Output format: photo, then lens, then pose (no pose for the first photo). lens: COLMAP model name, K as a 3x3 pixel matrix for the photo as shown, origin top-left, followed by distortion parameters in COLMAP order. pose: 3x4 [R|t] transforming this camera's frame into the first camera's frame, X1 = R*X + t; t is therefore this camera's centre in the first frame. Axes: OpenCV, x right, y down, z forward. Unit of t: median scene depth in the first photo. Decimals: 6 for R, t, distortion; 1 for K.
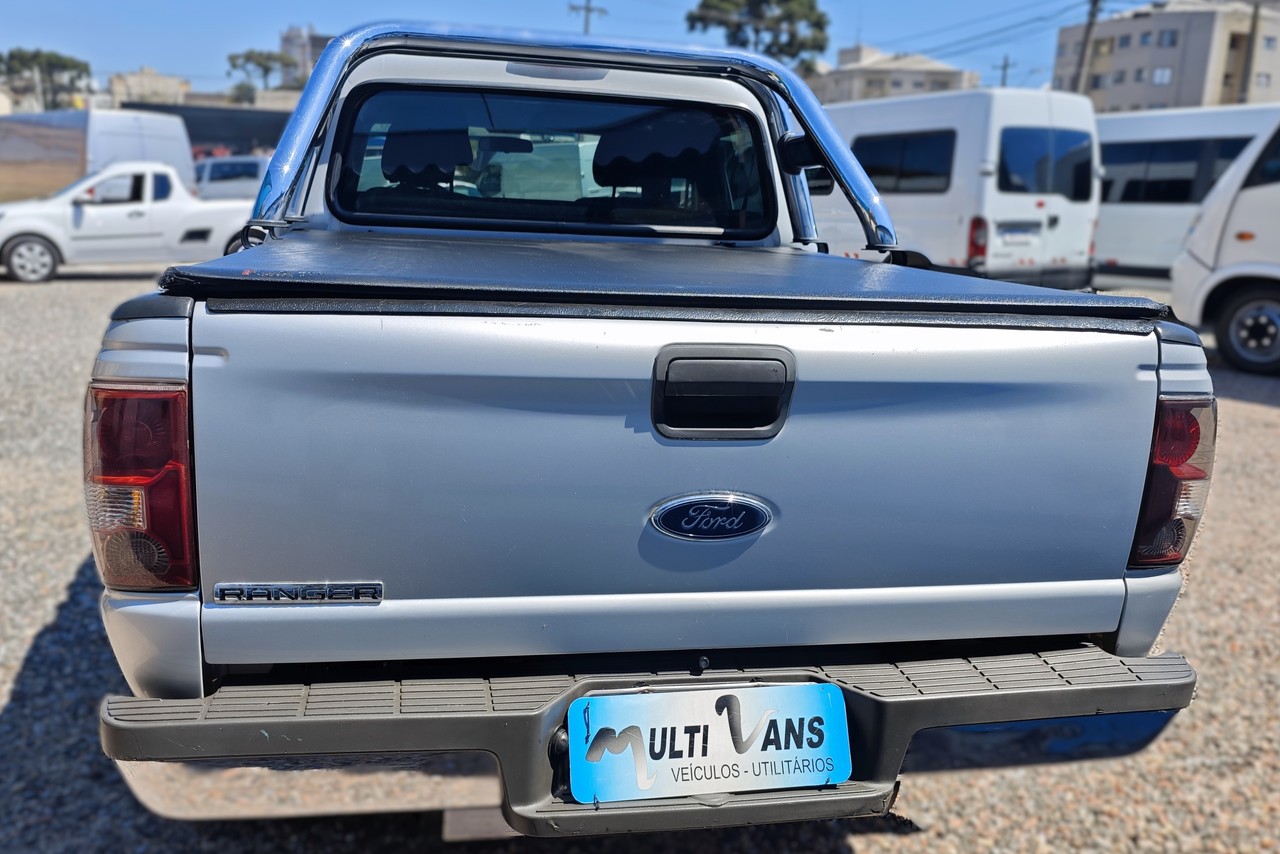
lens RADIAL K [[1033.0, 0, 642.4], [0, 1033.0, 417.3], [0, 0, 1]] dist [0.011489, -0.017158]
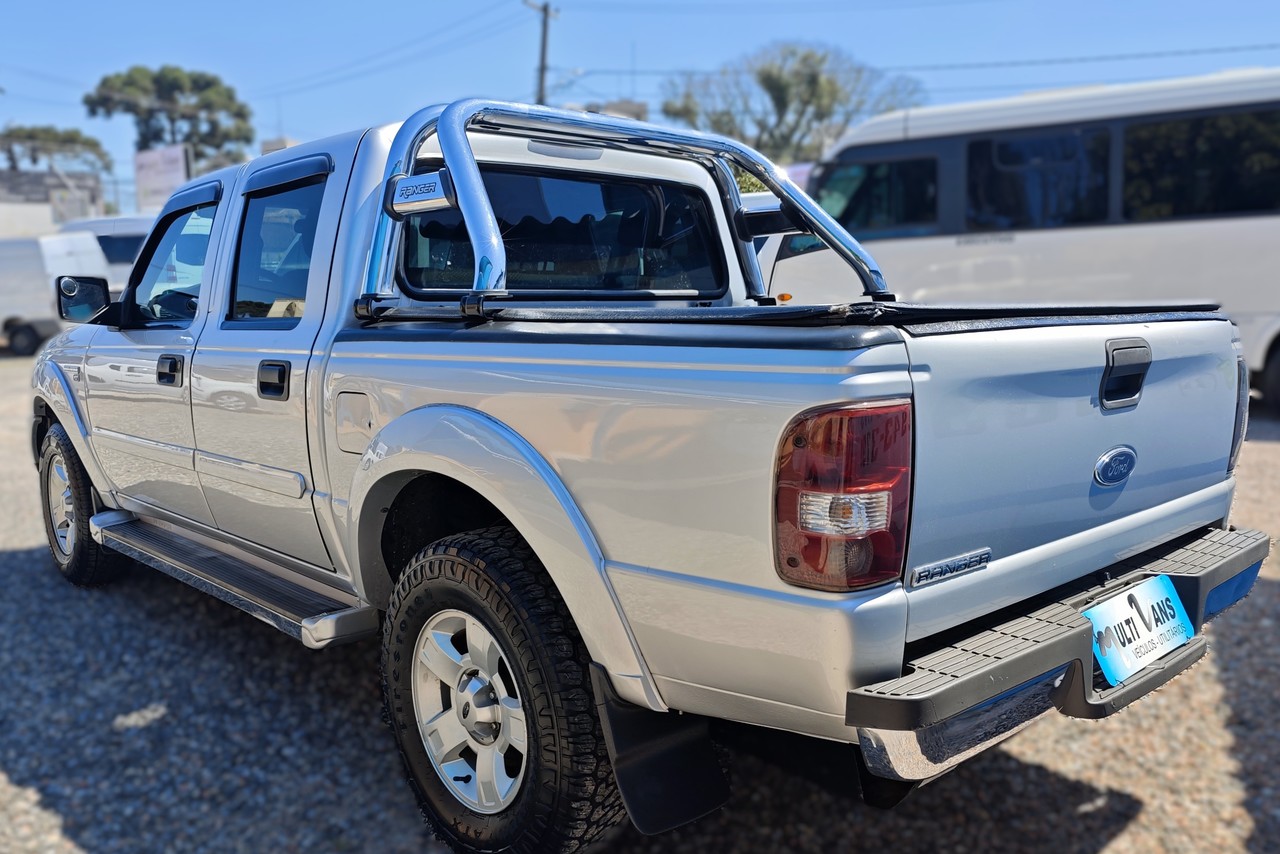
lens RADIAL K [[1033.0, 0, 664.5], [0, 1033.0, 458.9], [0, 0, 1]] dist [0.011489, -0.017158]
pose [[0.841121, -0.133544, 0.524101, -1.148364], [0.158165, 0.987410, -0.002239, -0.004365], [-0.517203, 0.084777, 0.851653, 0.132479]]
